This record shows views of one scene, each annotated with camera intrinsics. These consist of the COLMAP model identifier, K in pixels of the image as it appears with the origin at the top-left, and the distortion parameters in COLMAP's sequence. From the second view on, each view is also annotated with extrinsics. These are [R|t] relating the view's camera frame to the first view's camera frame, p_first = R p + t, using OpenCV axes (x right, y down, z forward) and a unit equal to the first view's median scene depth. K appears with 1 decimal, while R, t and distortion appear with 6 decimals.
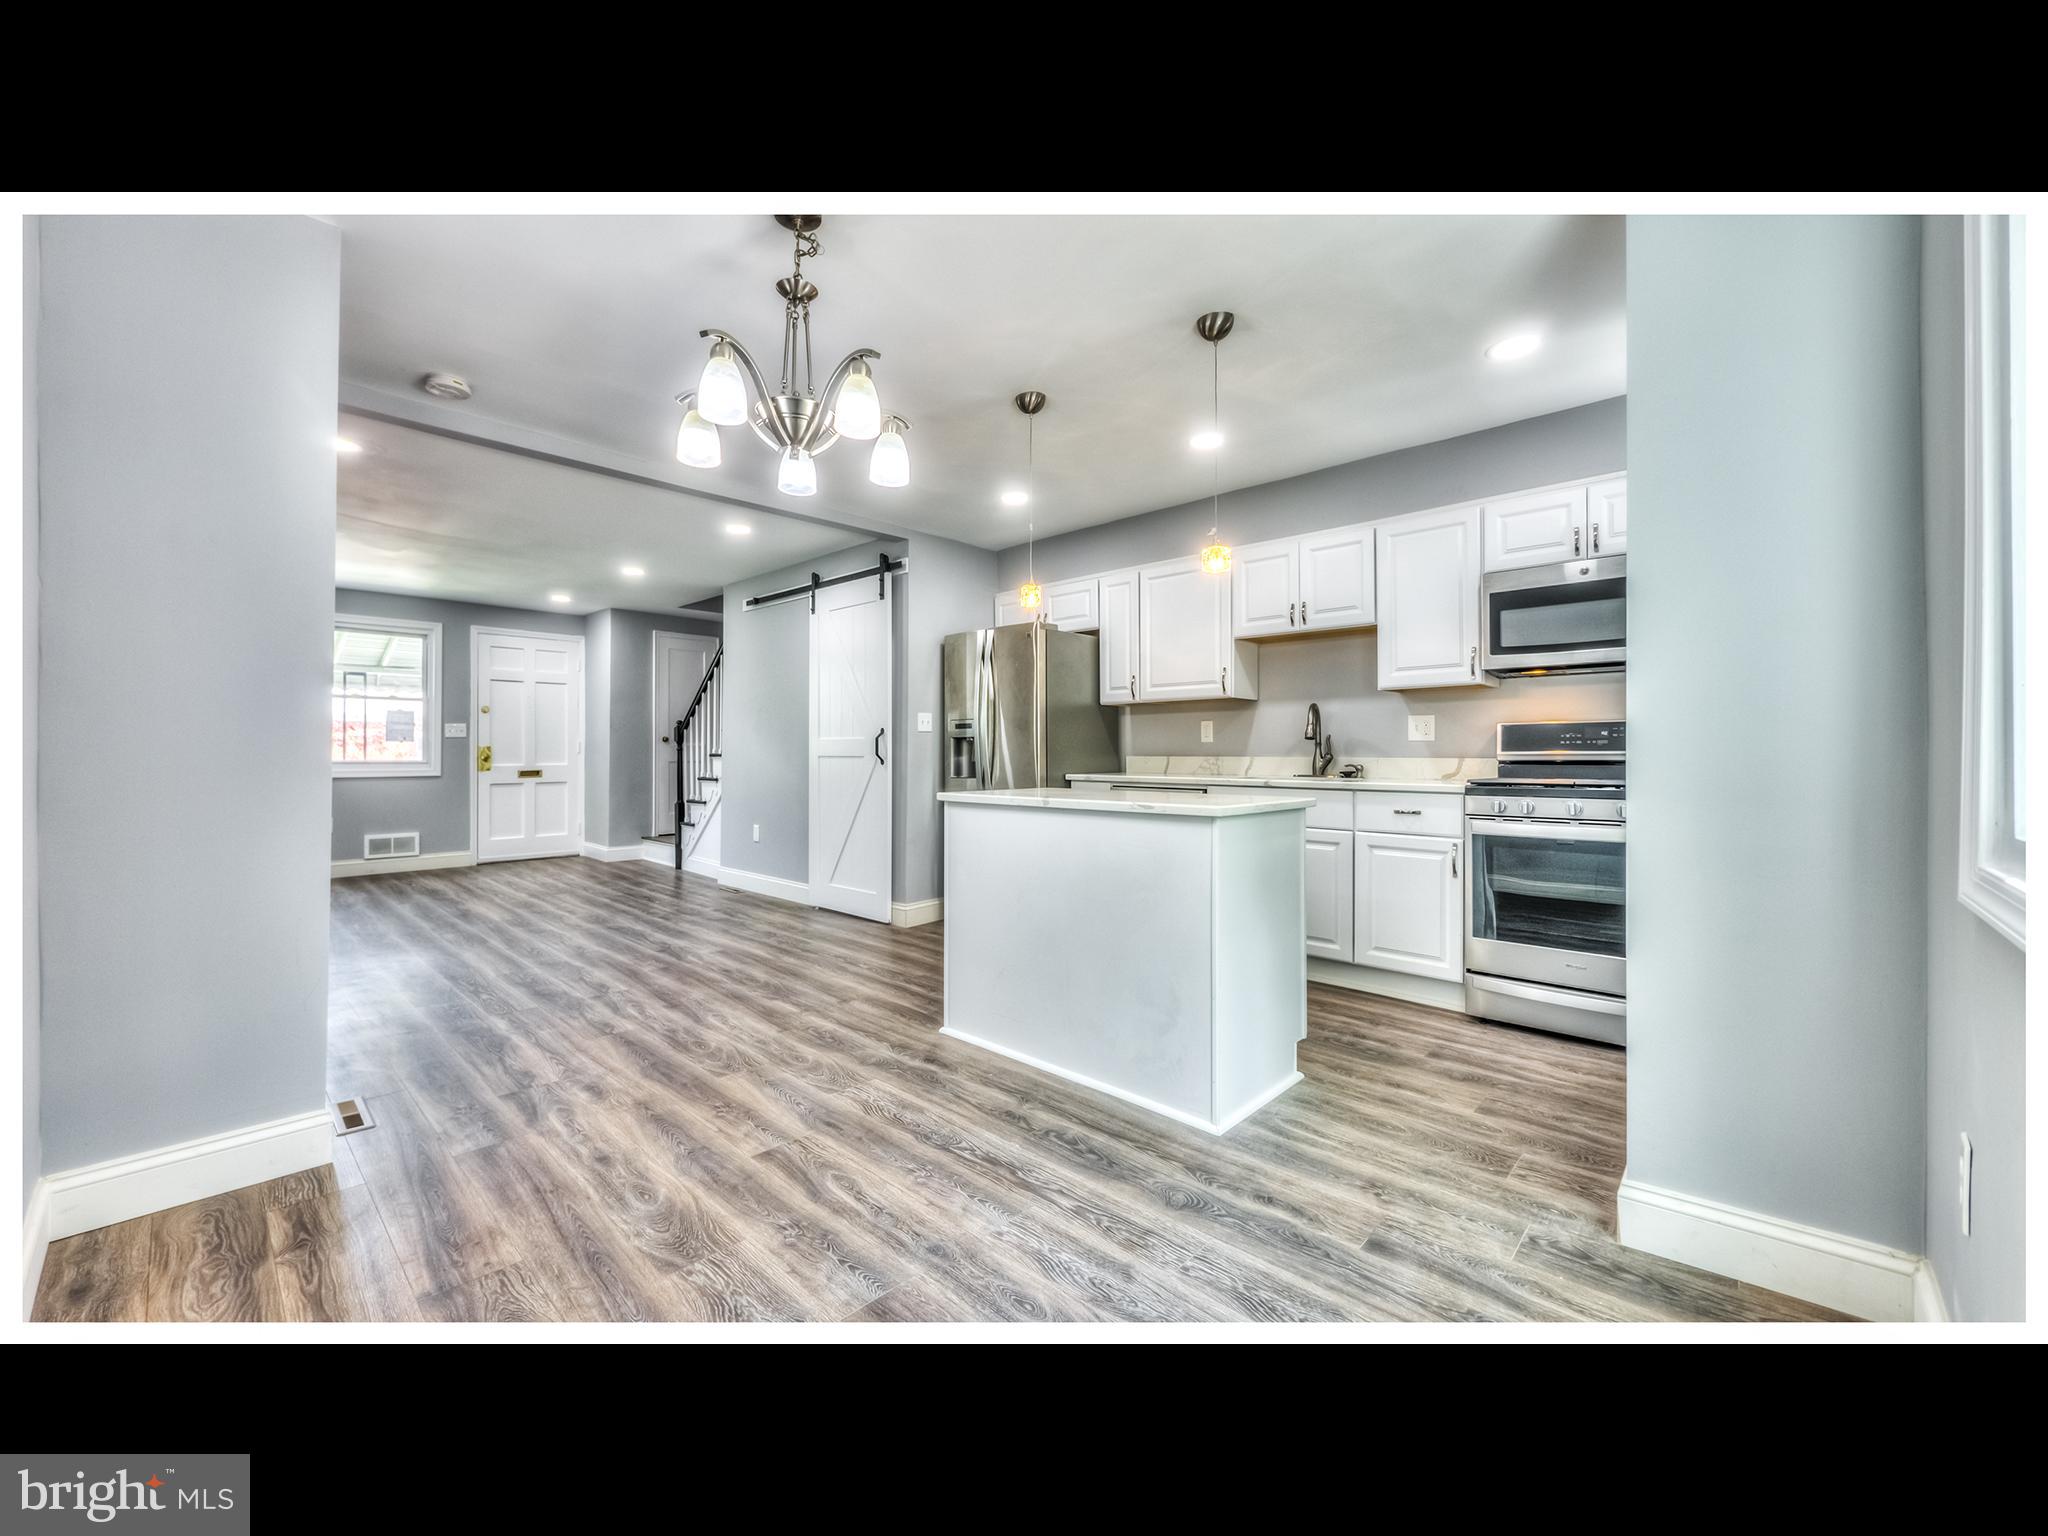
lens RADIAL K [[790.7, 0, 994.4], [0, 790.7, 750.3], [0, 0, 1]] dist [-0.003571, 0.001720]
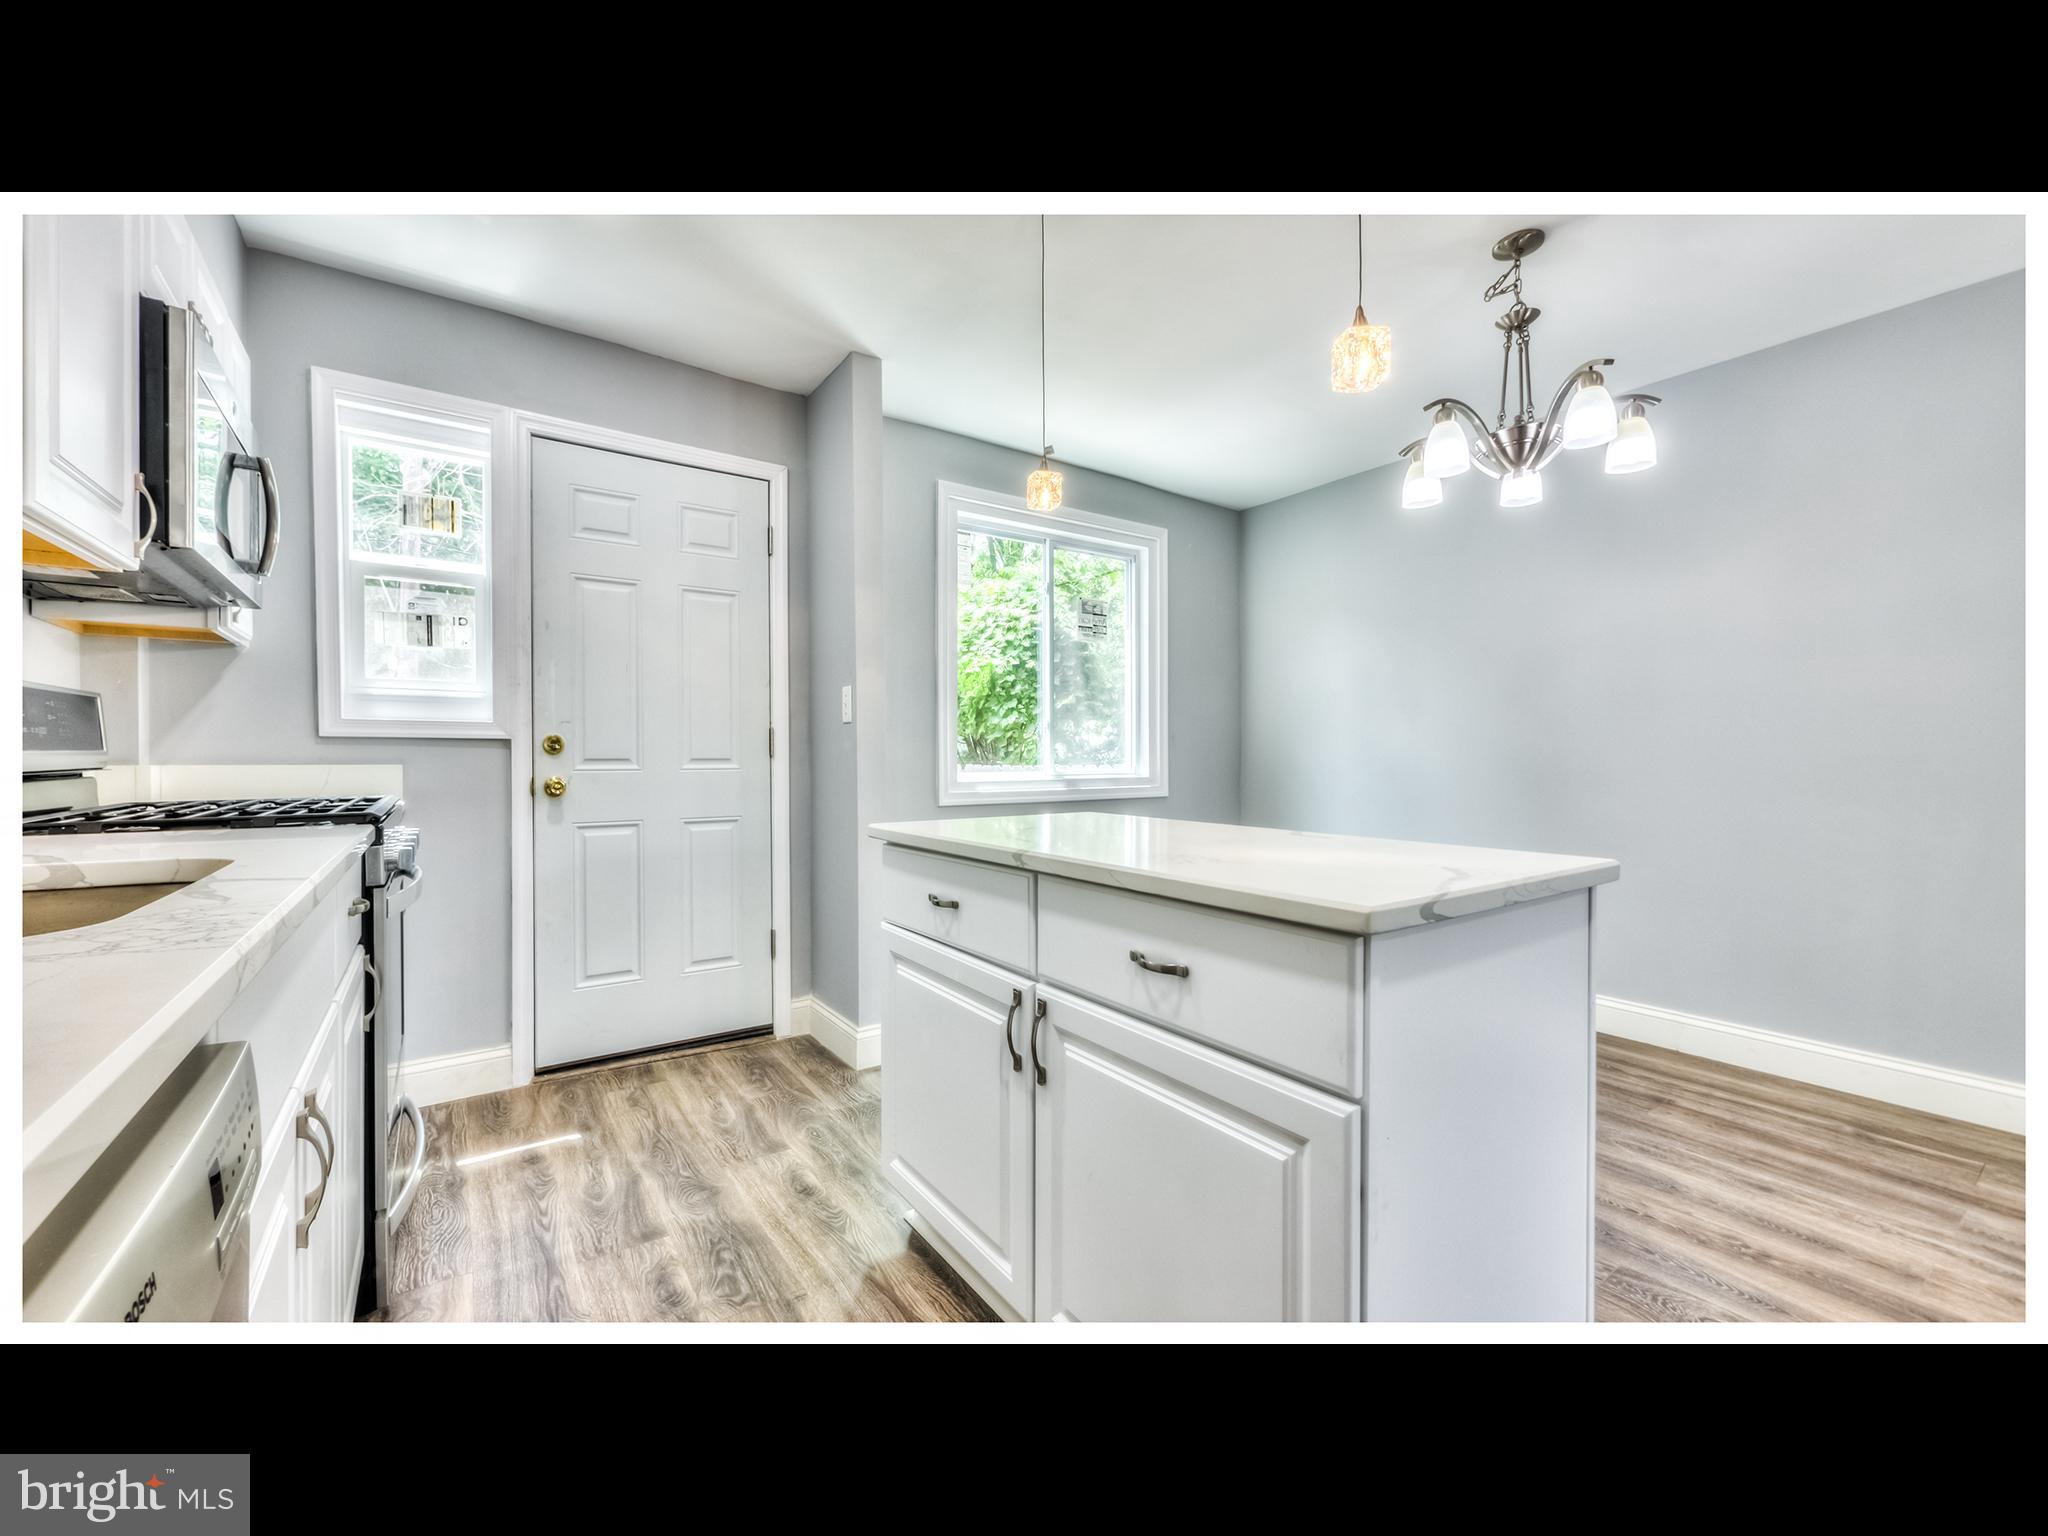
lens RADIAL K [[790.7, 0, 996.8], [0, 790.7, 766.1], [0, 0, 1]] dist [-0.003571, 0.001720]
pose [[-0.979988, -0.004070, 0.199012, 0.097738], [-0.003436, 0.999988, 0.003531, 0.005255], [-0.199024, 0.002777, -0.979991, 0.940067]]
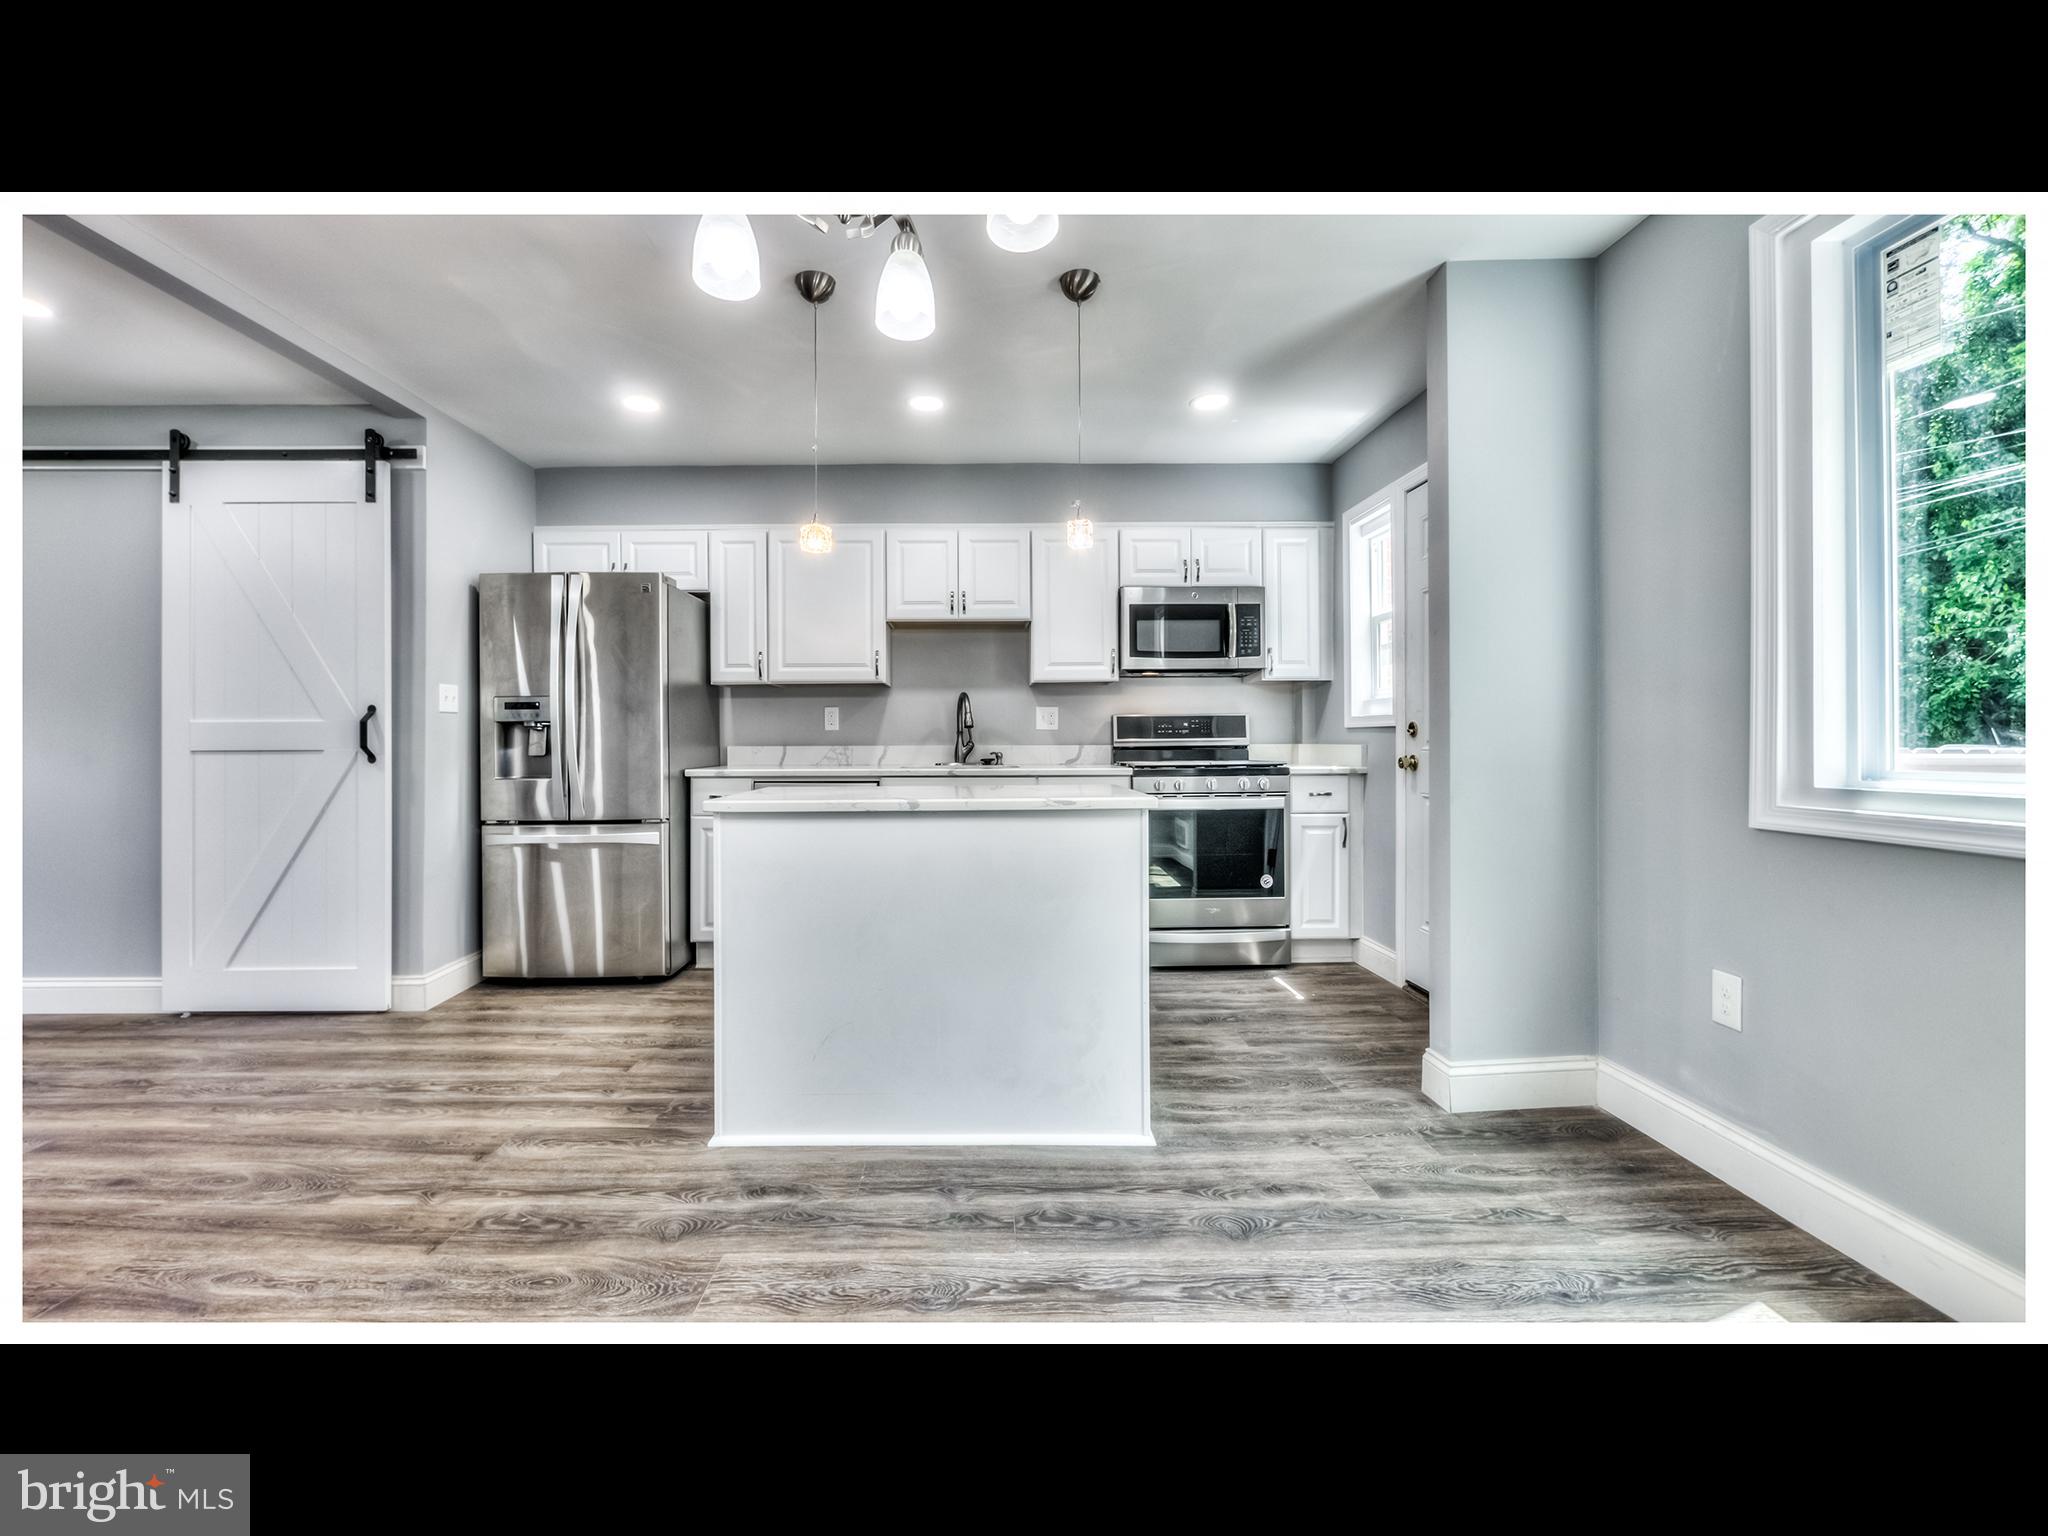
lens RADIAL K [[790.7, 0, 980.7], [0, 790.7, 736.8], [0, 0, 1]] dist [-0.003571, 0.001720]
pose [[0.716662, 0.001139, 0.697420, -0.249099], [0.003582, 0.999979, -0.005315, 0.002762], [-0.697412, 0.006307, 0.716643, 0.223382]]
